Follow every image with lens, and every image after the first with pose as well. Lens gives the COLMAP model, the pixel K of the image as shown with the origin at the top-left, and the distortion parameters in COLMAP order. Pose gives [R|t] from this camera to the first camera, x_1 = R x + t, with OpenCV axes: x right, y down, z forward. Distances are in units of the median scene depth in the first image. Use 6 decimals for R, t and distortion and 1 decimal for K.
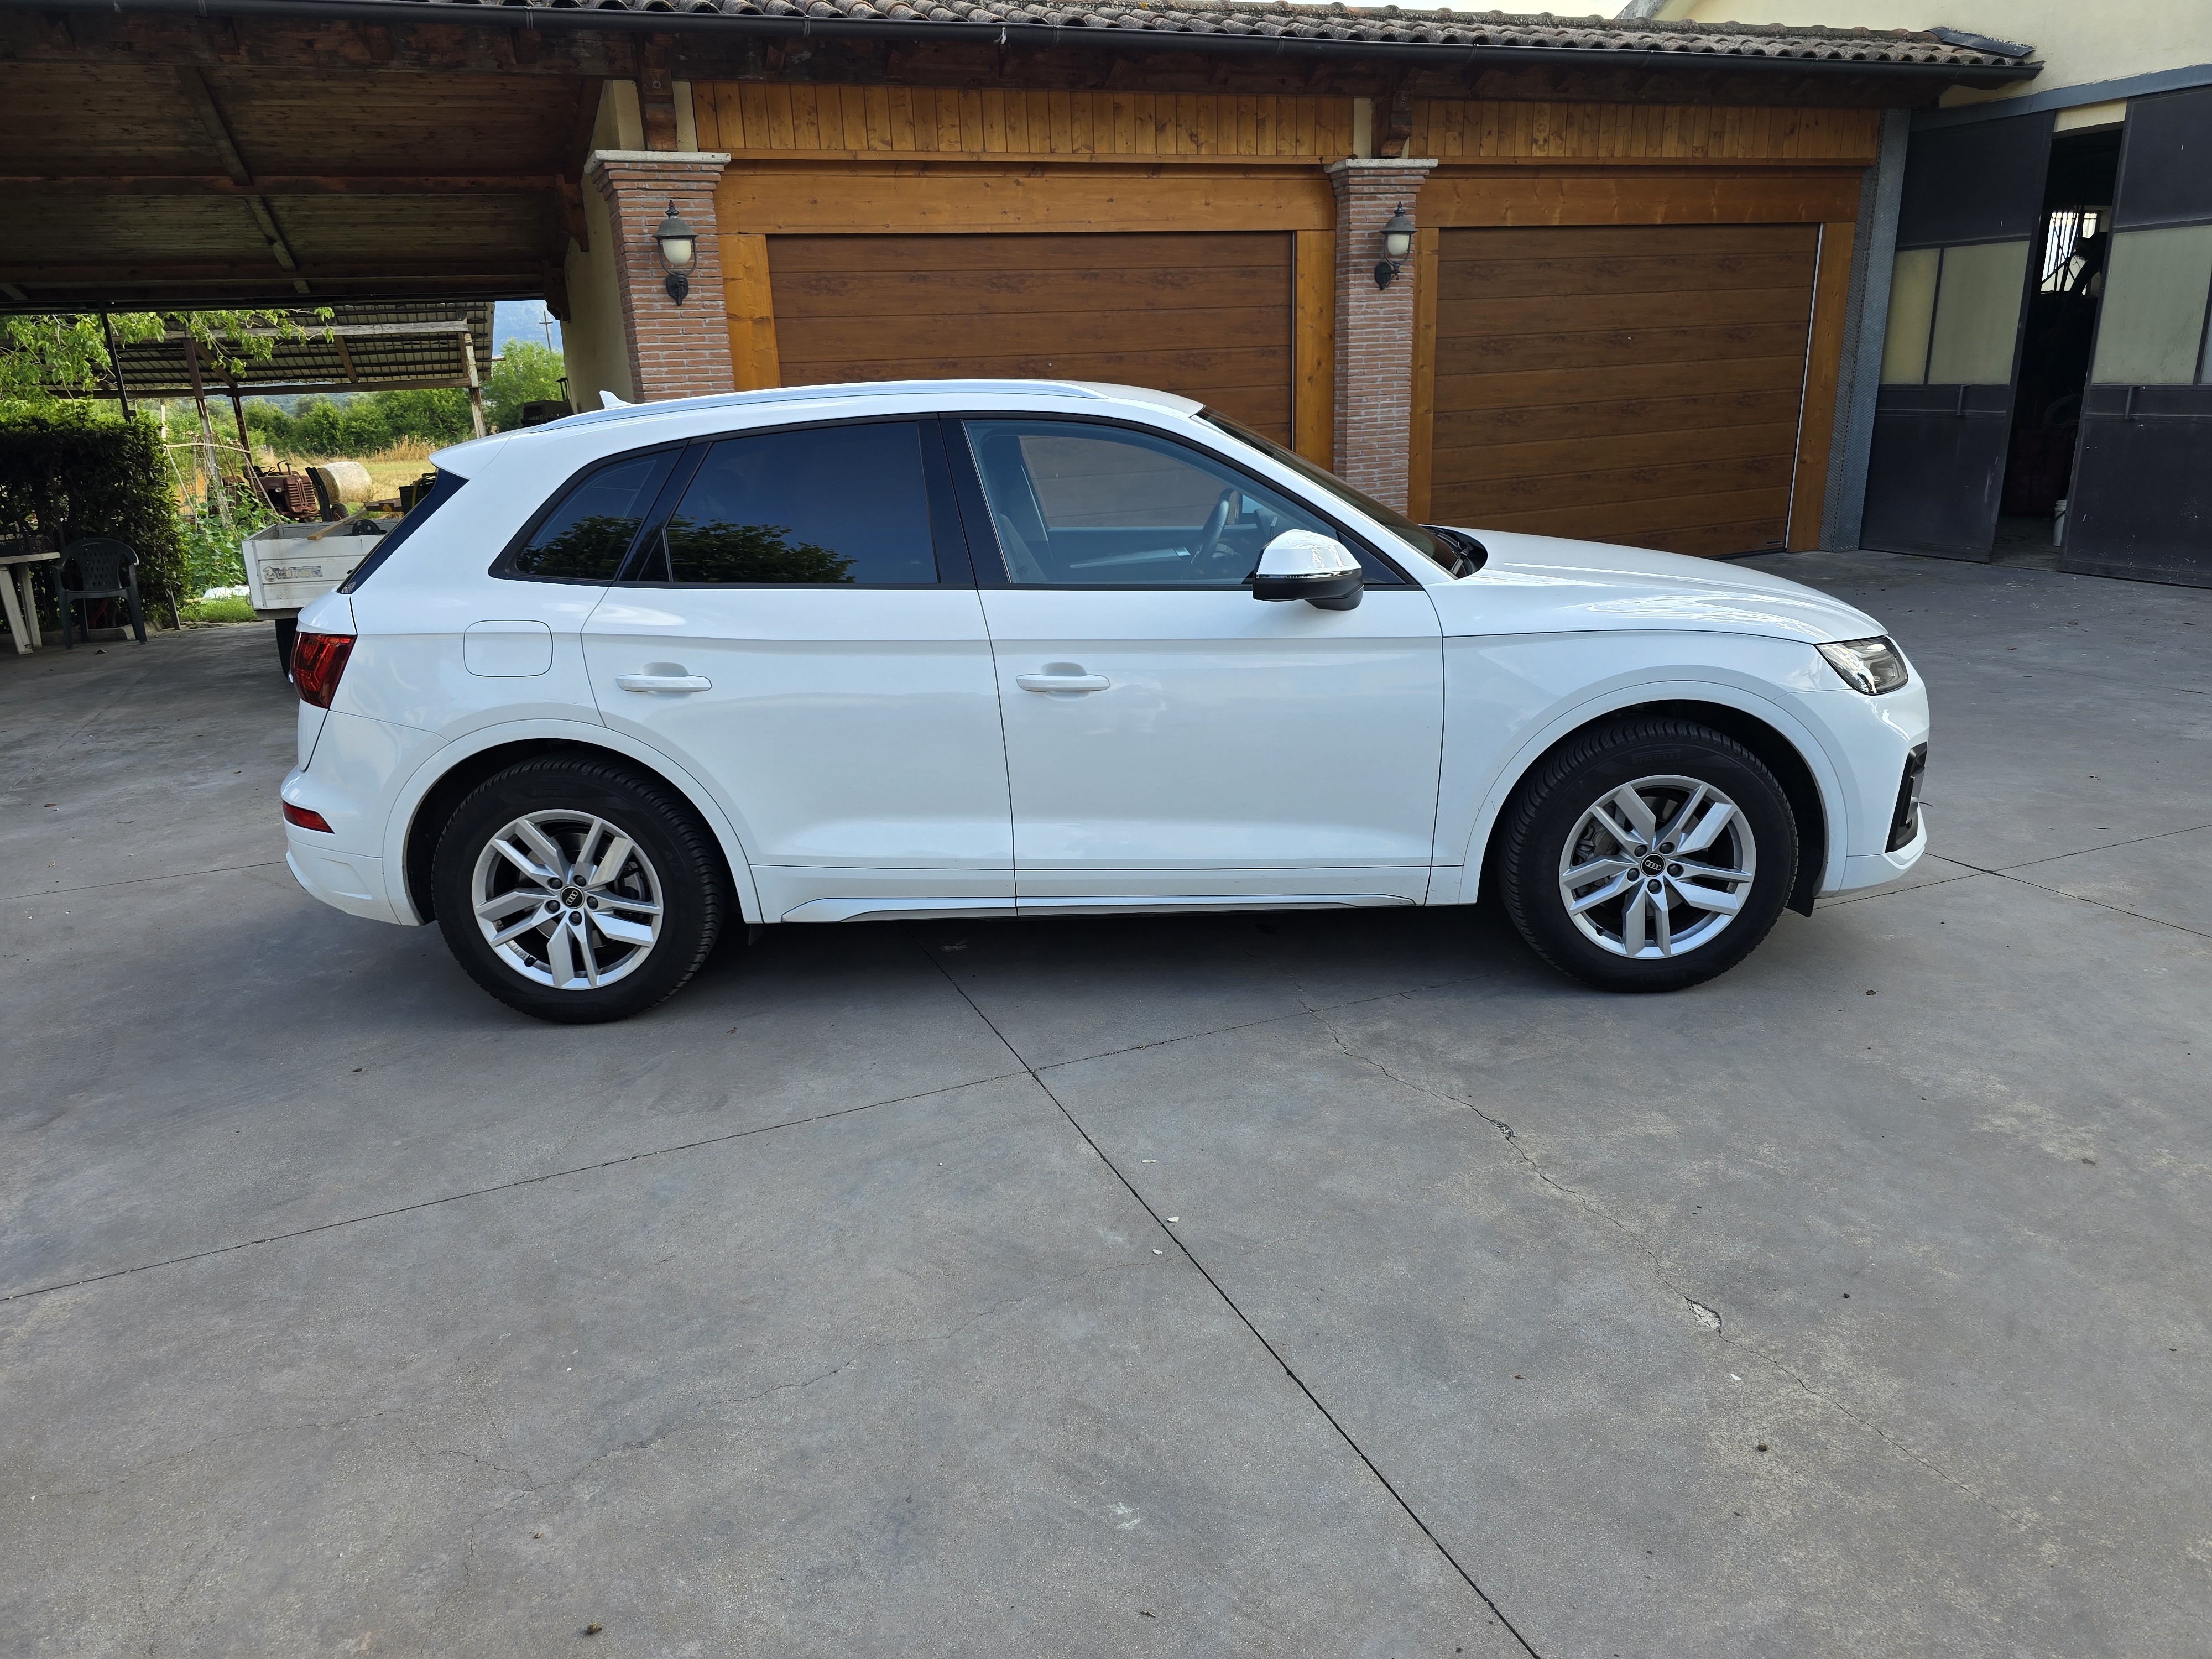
lens RADIAL K [[1483.9, 0, 1118.5], [0, 1483.9, 835.8], [0, 0, 1]] dist [0.035738, -0.030864]
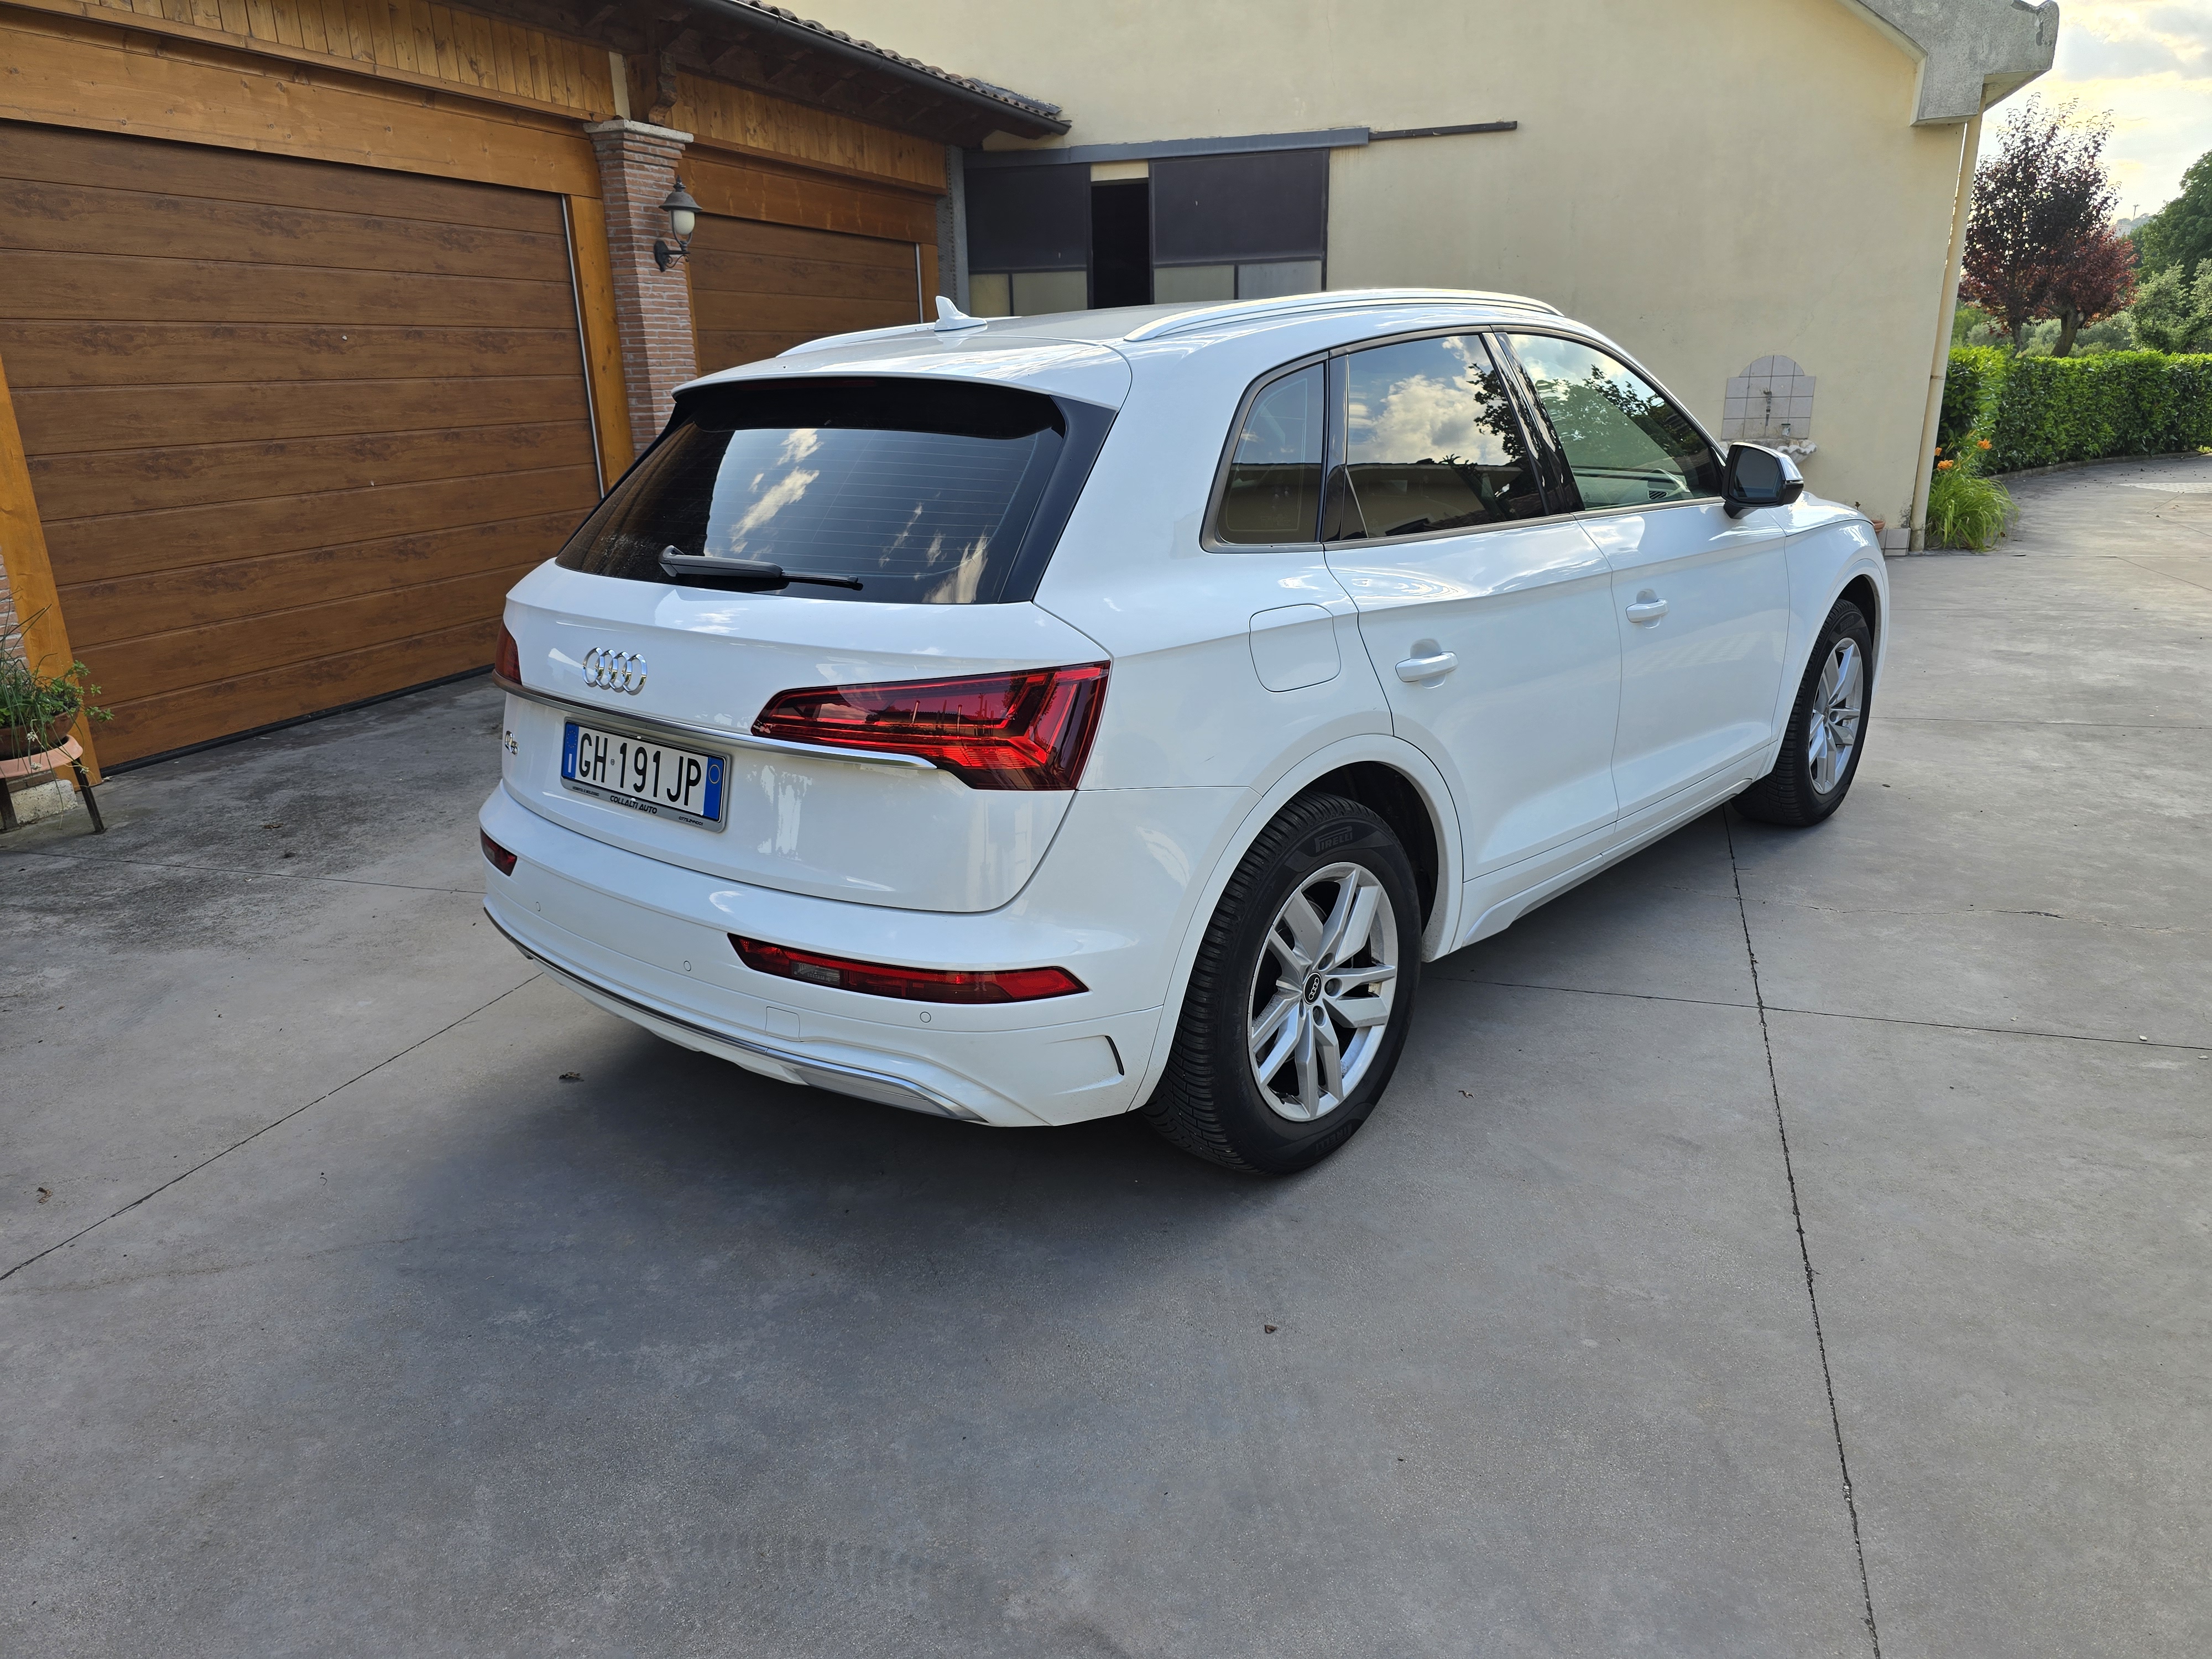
lens RADIAL K [[1483.9, 0, 1111.9], [0, 1483.9, 833.2], [0, 0, 1]] dist [0.035738, -0.030864]
pose [[0.666814, -0.205052, 0.716458, -0.363022], [0.222554, 0.972321, 0.071147, -0.040433], [-0.711216, 0.112008, 0.693992, 0.221650]]
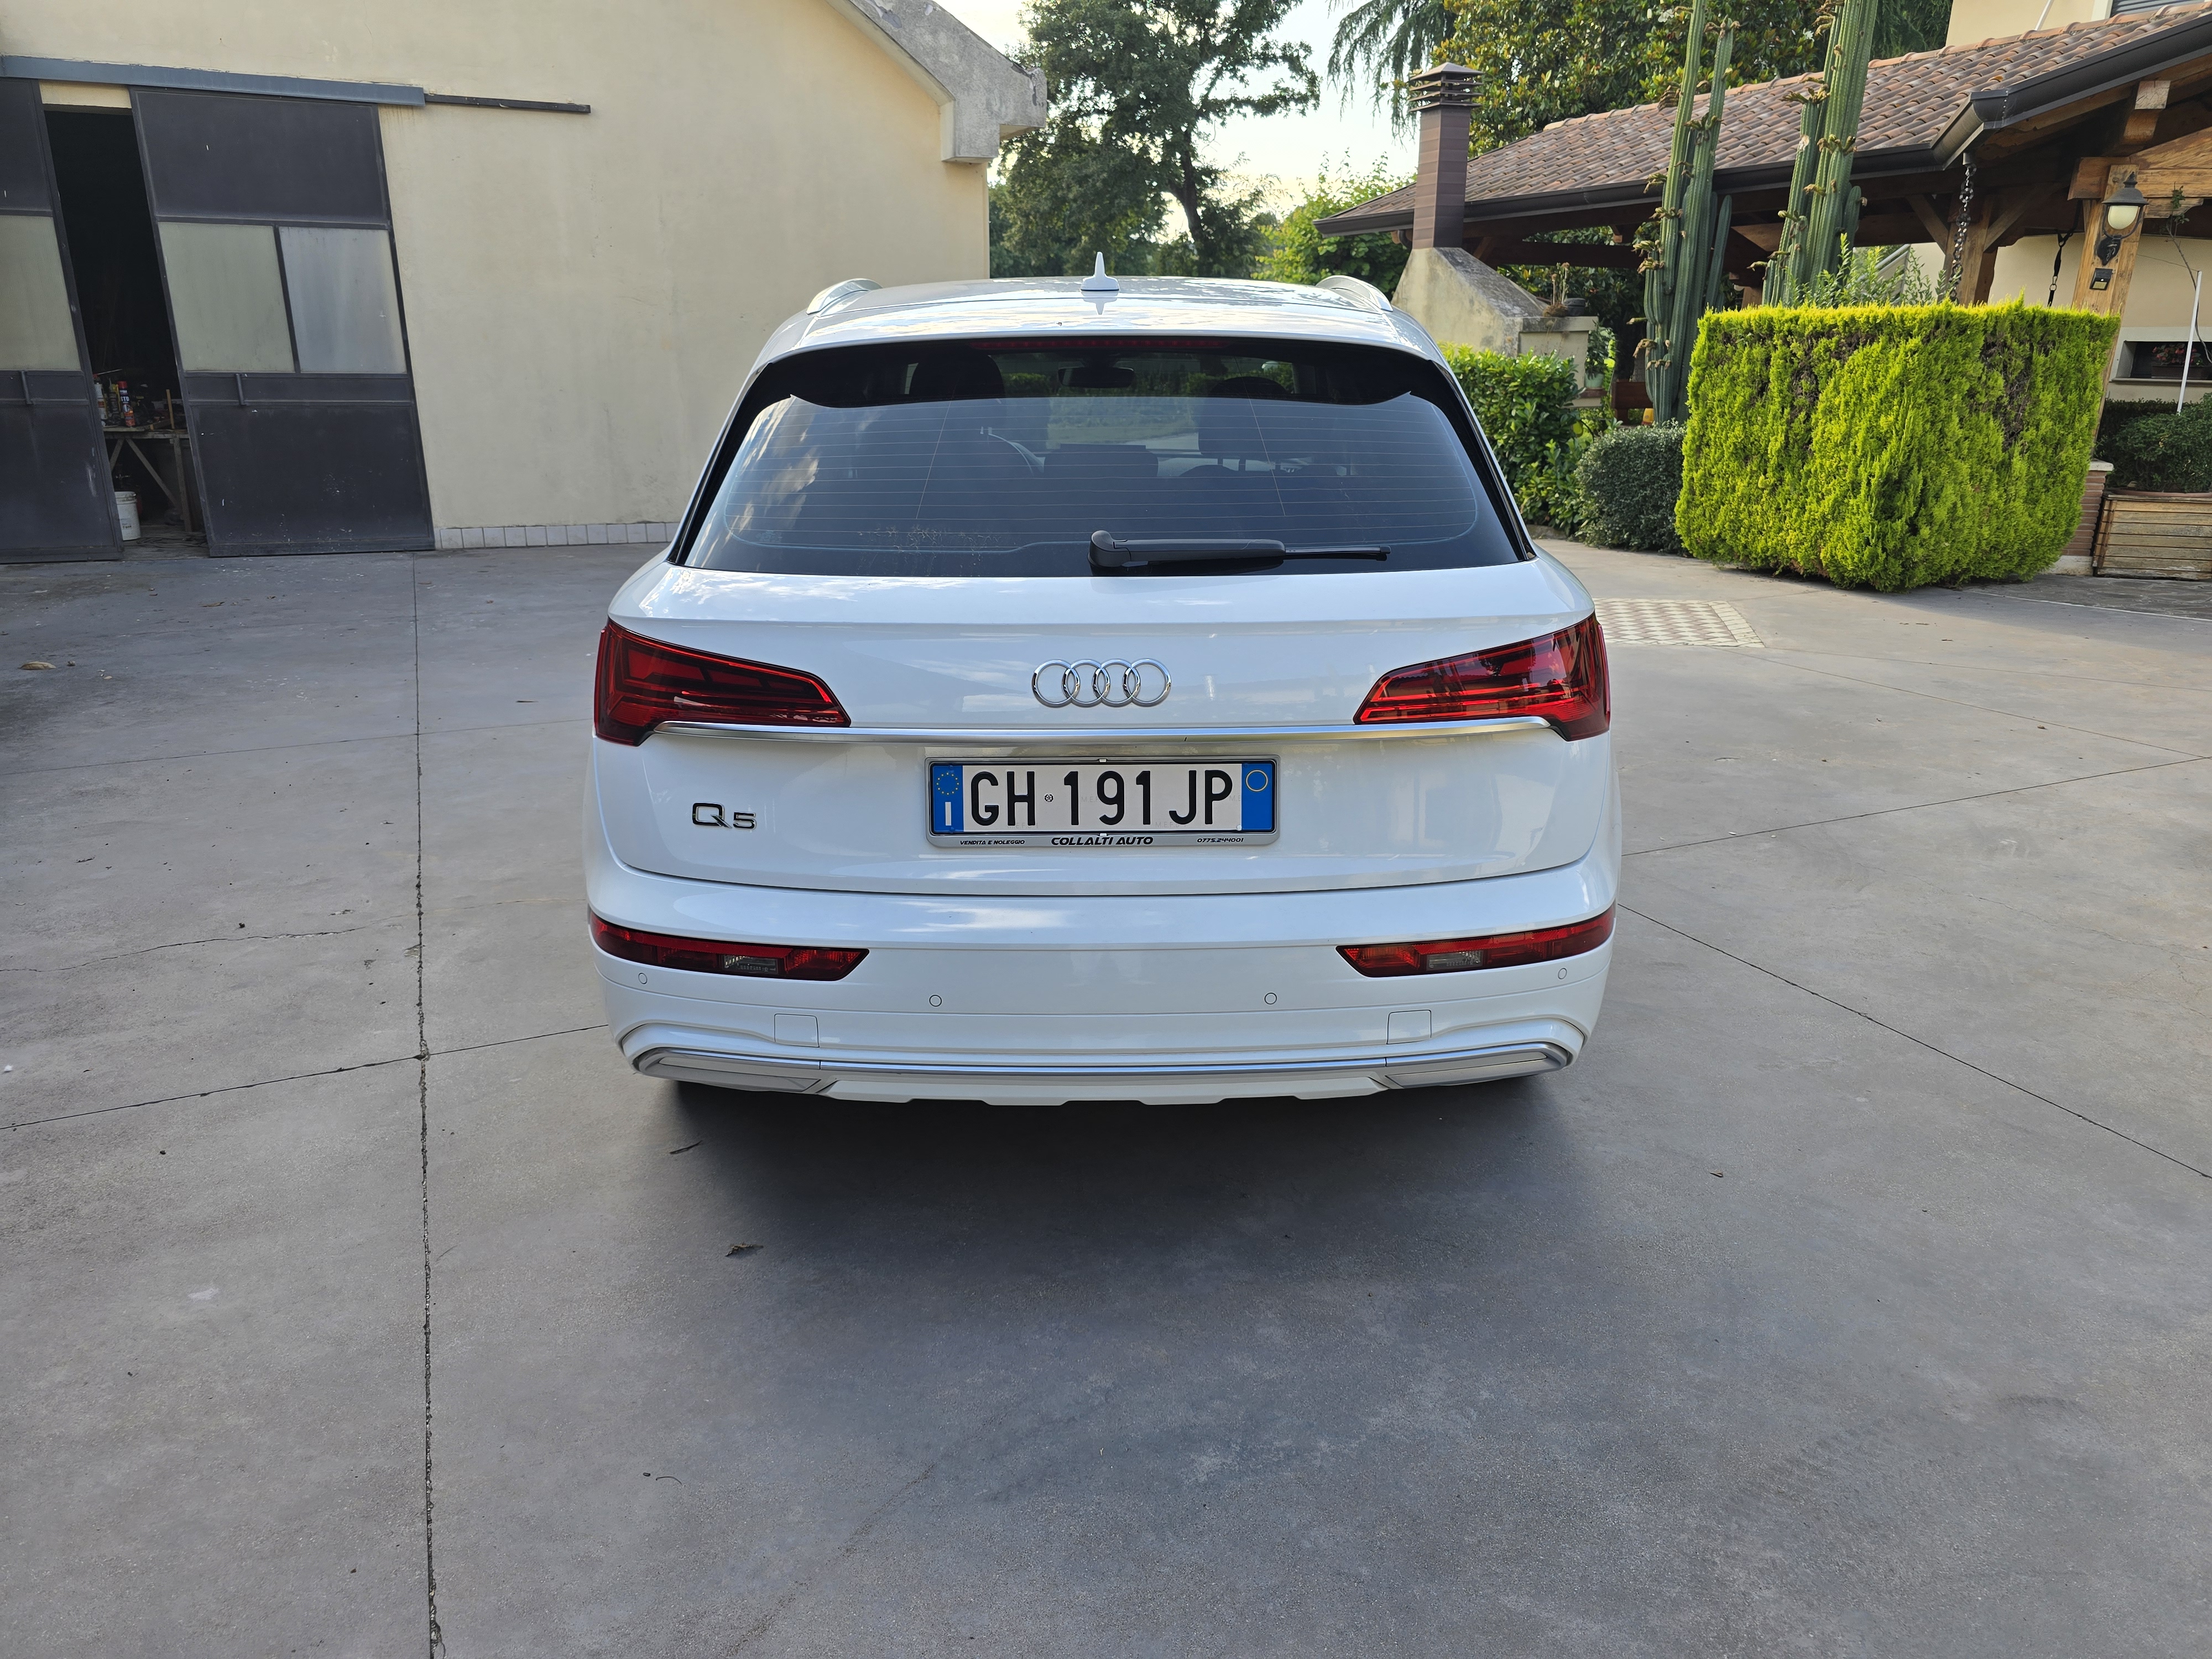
lens RADIAL K [[1483.9, 0, 1103.2], [0, 1483.9, 830.1], [0, 0, 1]] dist [0.035738, -0.030864]
pose [[-0.000673, -0.269337, 0.963046, -0.441000], [0.290881, 0.921350, 0.257879, -0.103782], [-0.956759, 0.280306, 0.077725, 0.447151]]
